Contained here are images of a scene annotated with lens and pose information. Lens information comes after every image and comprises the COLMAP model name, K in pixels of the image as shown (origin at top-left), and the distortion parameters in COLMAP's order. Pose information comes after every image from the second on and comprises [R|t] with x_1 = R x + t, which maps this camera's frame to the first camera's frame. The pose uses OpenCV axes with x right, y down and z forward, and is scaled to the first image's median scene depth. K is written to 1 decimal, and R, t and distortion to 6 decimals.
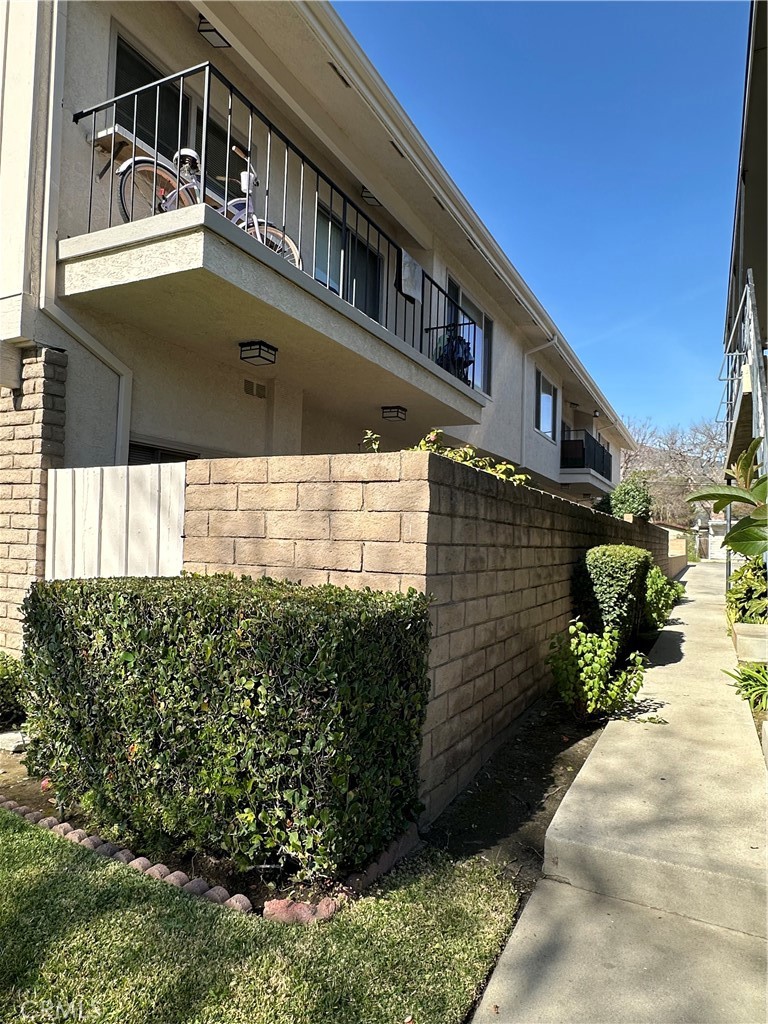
lens RADIAL K [[641.9, 0, 378.4], [0, 641.9, 511.8], [0, 0, 1]] dist [-0.000893, 0.000742]
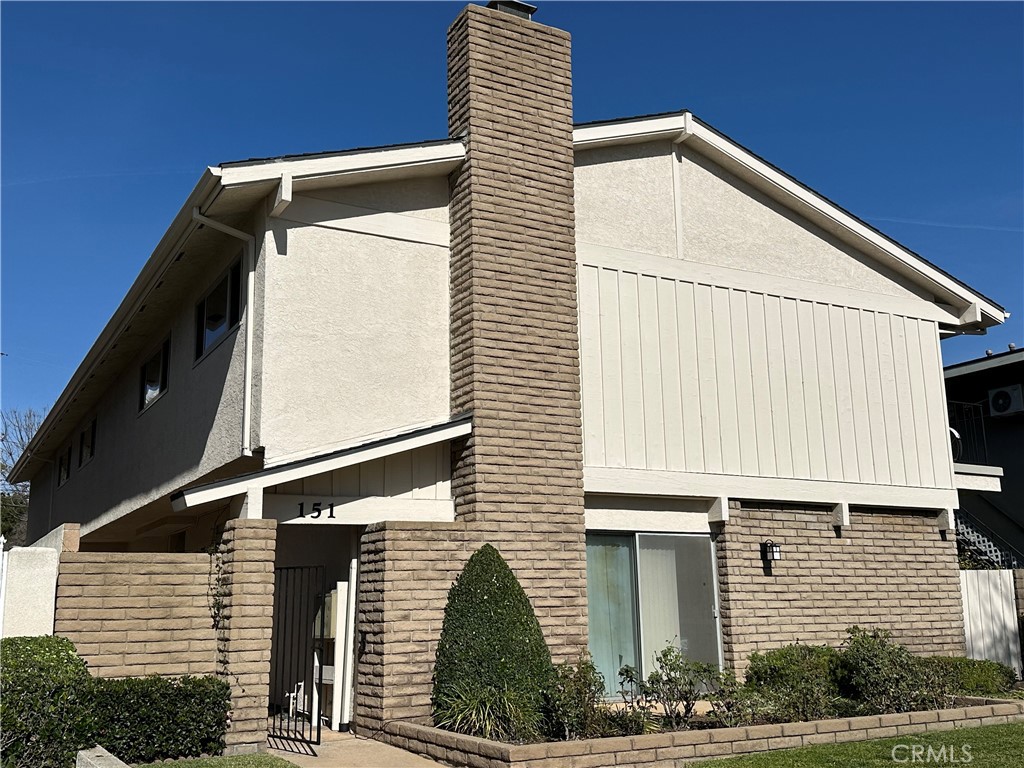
lens RADIAL K [[1016.3, 0, 515.7], [0, 1016.3, 388.9], [0, 0, 1]] dist [0.195059, -0.437571]
pose [[0.552404, 0.136351, 0.822349, -4.242107], [-0.004259, 0.986980, -0.160787, -0.099074], [-0.833566, 0.085317, 0.545793, 0.282051]]
